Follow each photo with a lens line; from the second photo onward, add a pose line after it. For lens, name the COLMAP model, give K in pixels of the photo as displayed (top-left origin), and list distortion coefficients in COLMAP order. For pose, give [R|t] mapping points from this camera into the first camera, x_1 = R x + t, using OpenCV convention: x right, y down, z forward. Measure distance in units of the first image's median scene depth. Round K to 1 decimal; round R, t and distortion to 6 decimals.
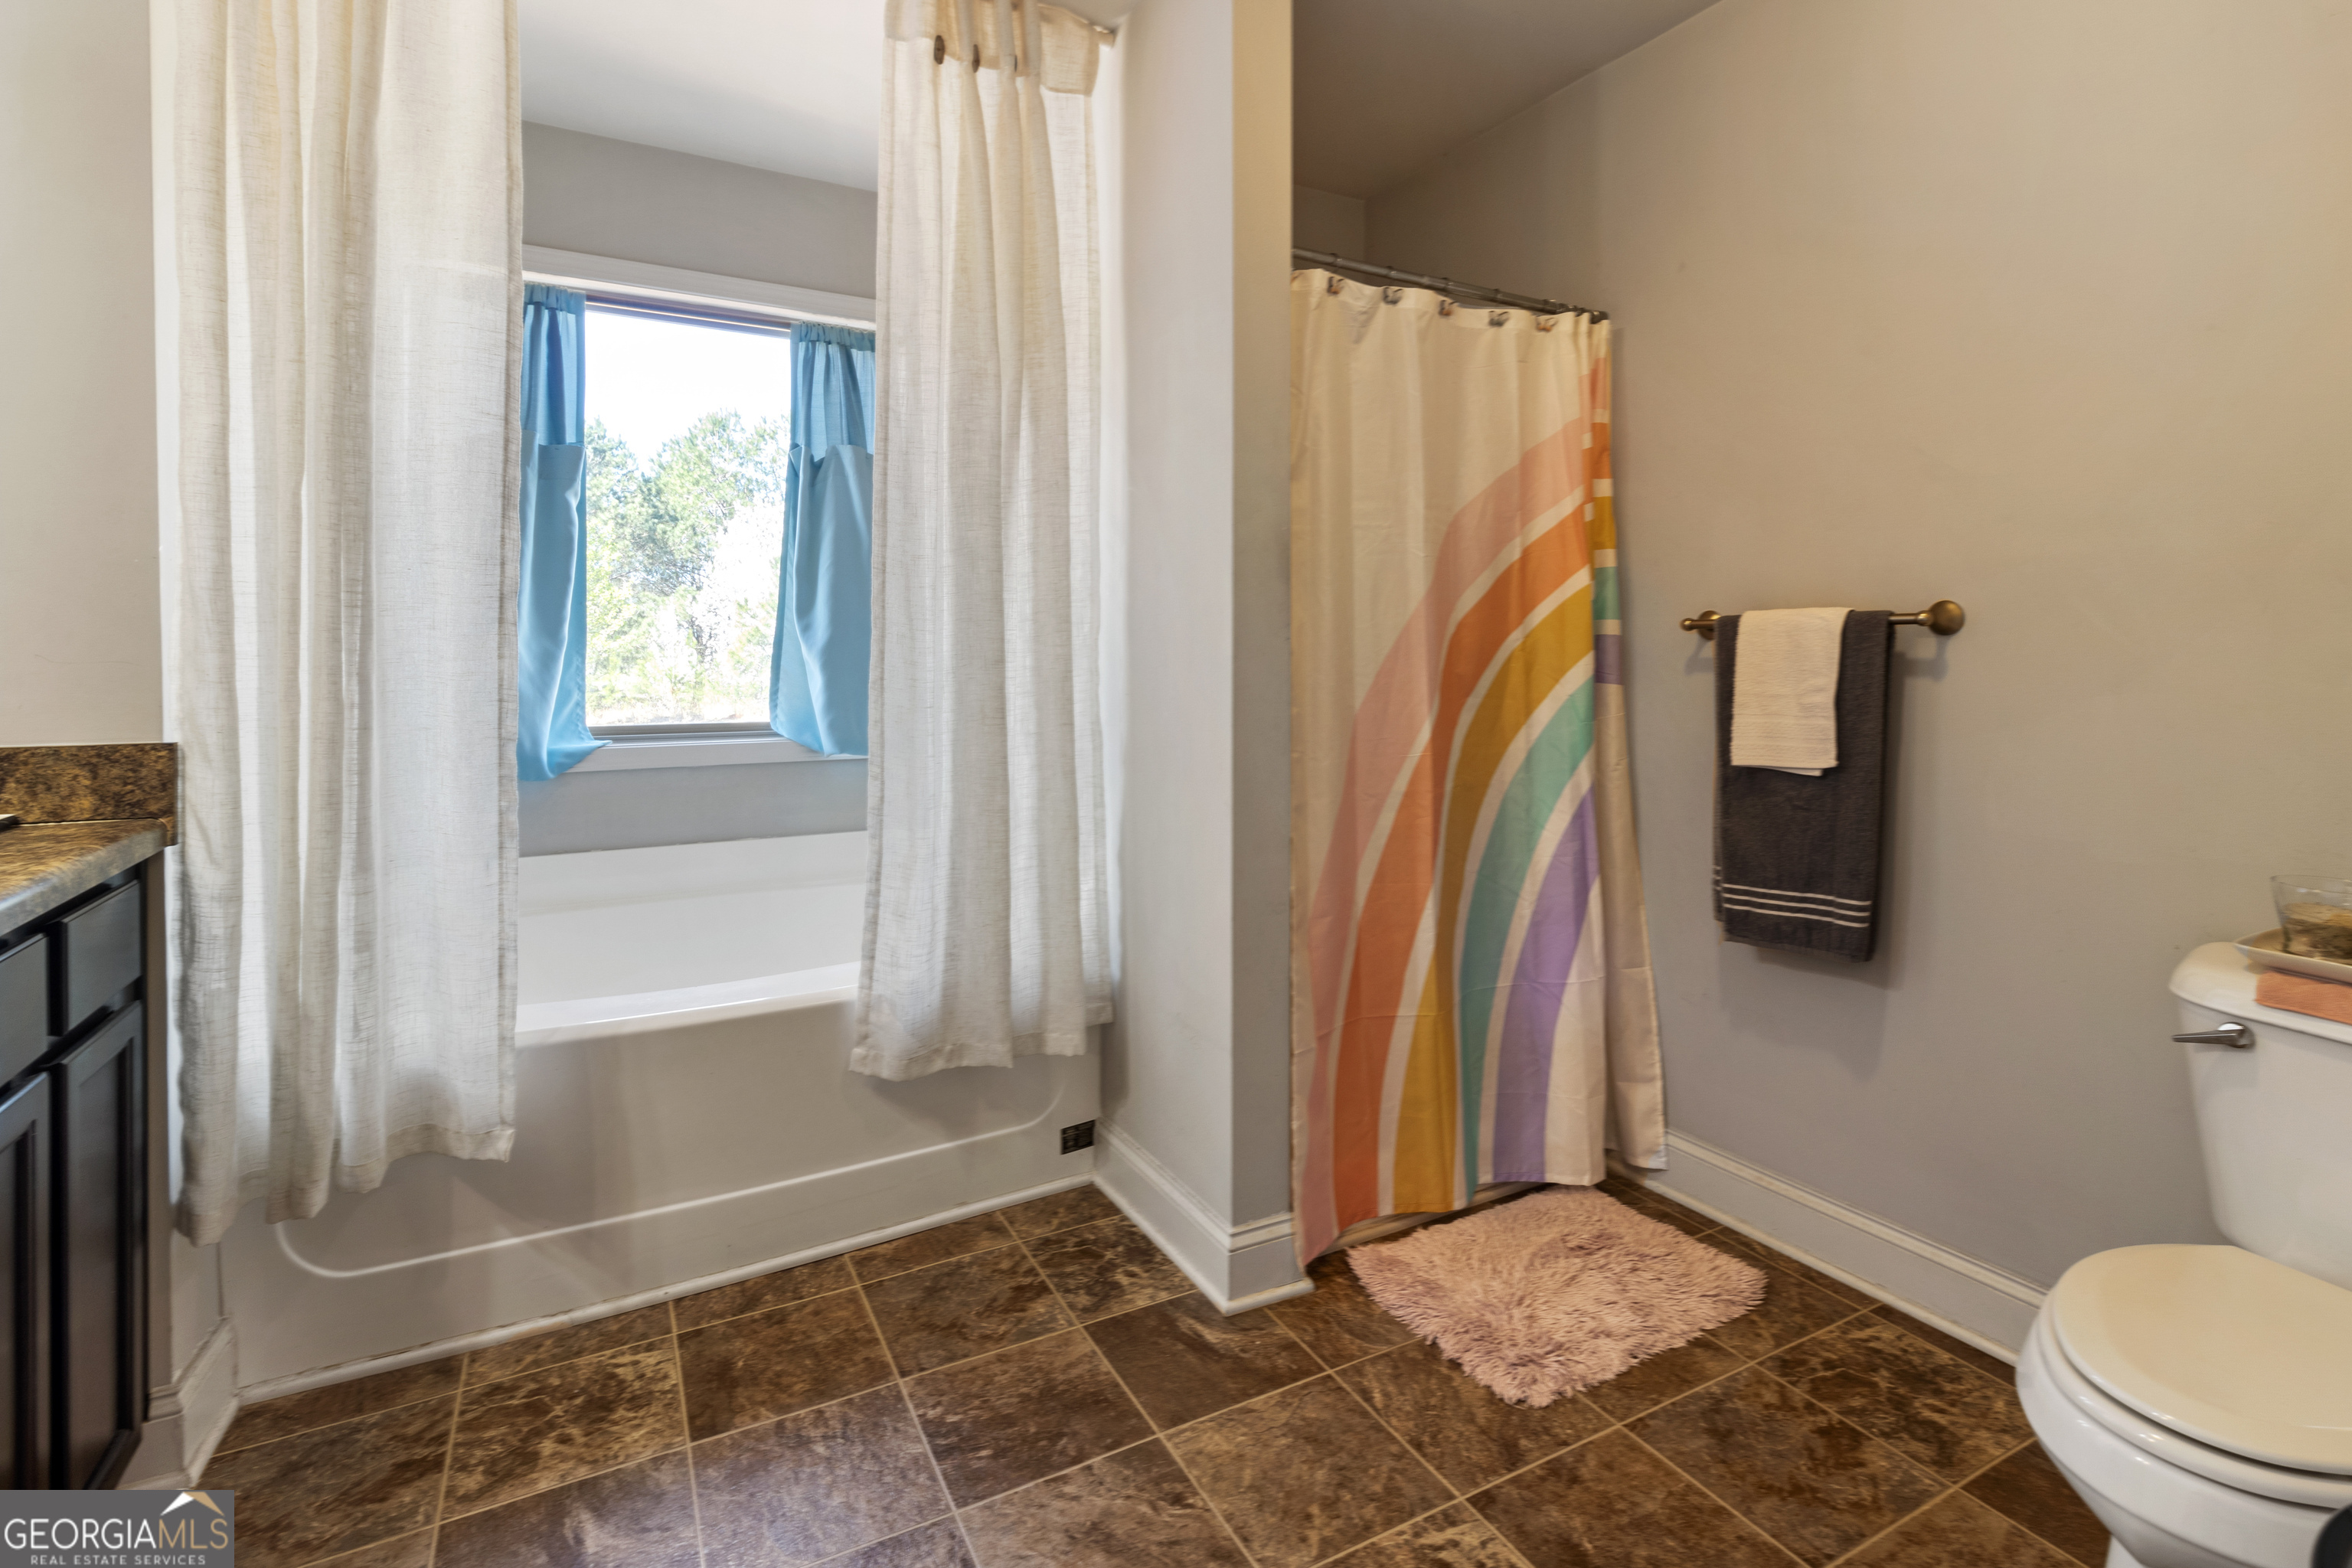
lens RADIAL K [[1089.8, 0, 1171.7], [0, 1089.8, 737.2], [0, 0, 1]] dist [0.004652, 0.000525]
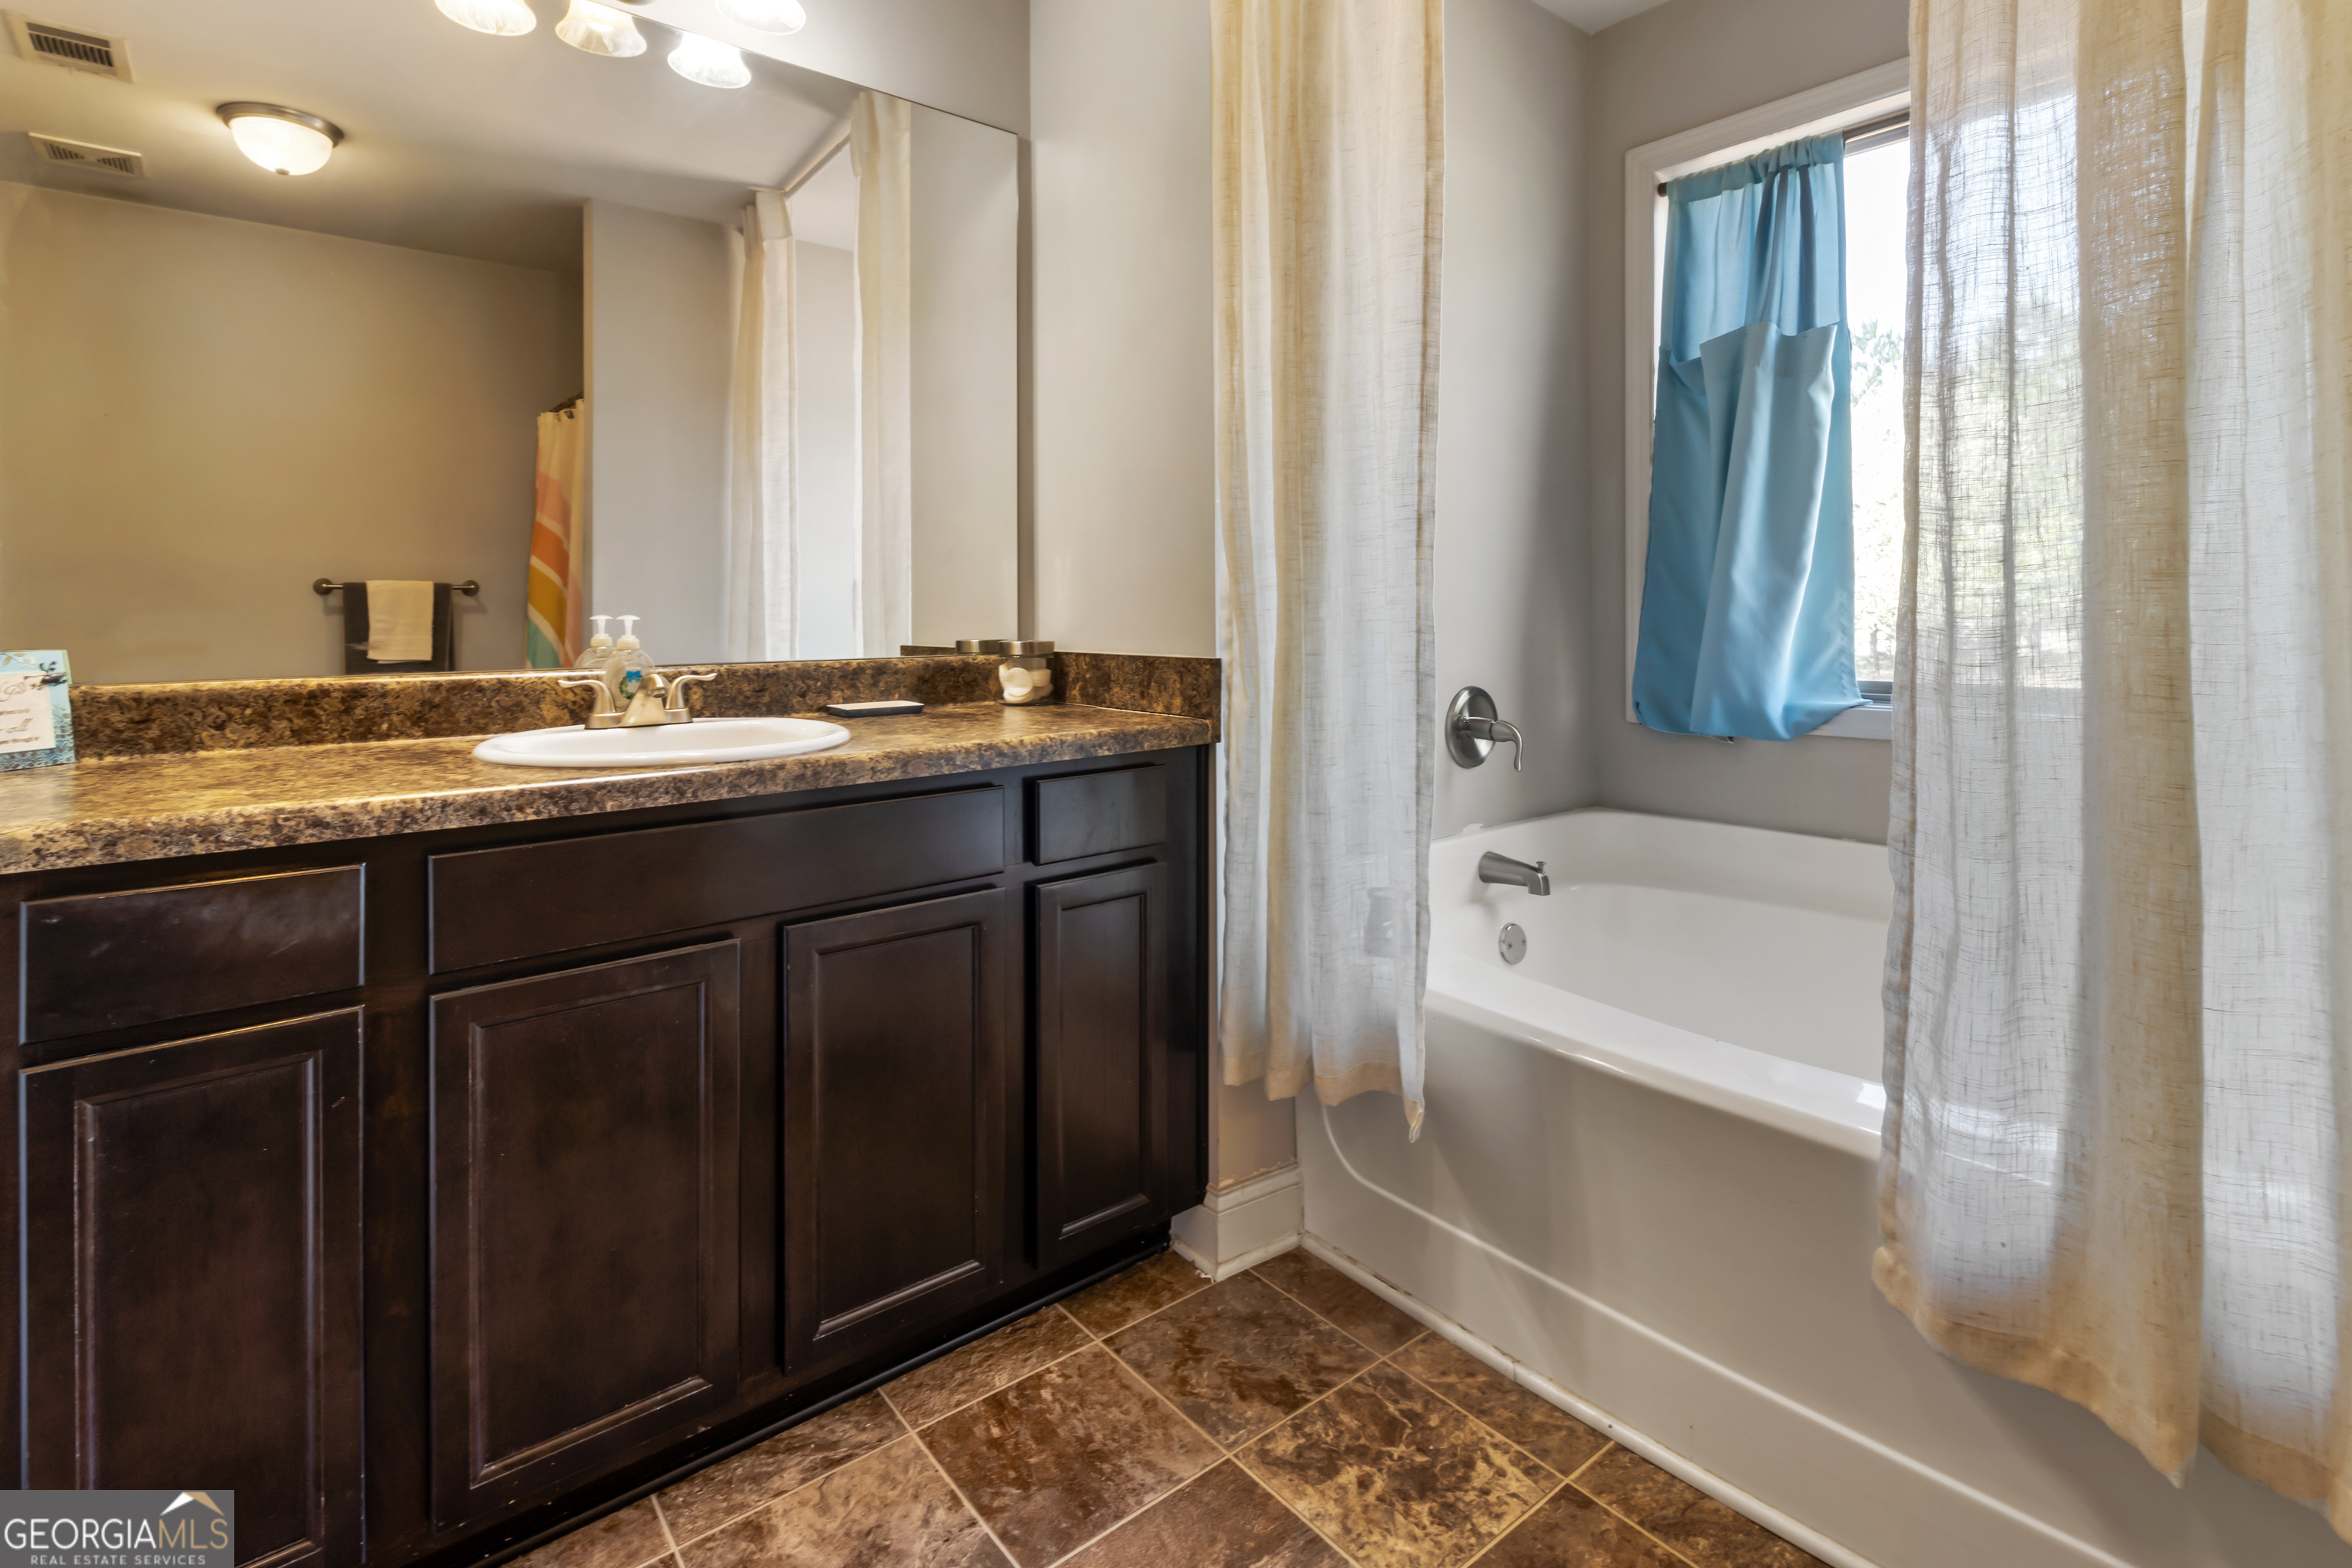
lens RADIAL K [[1122.6, 0, 1179.3], [0, 1122.6, 639.8], [0, 0, 1]] dist [0.000830, 0.000881]
pose [[0.206151, 0.021474, -0.978285, 0.257658], [-0.068711, 0.997609, 0.007418, -0.019506], [0.976105, 0.065690, 0.207134, 0.598892]]
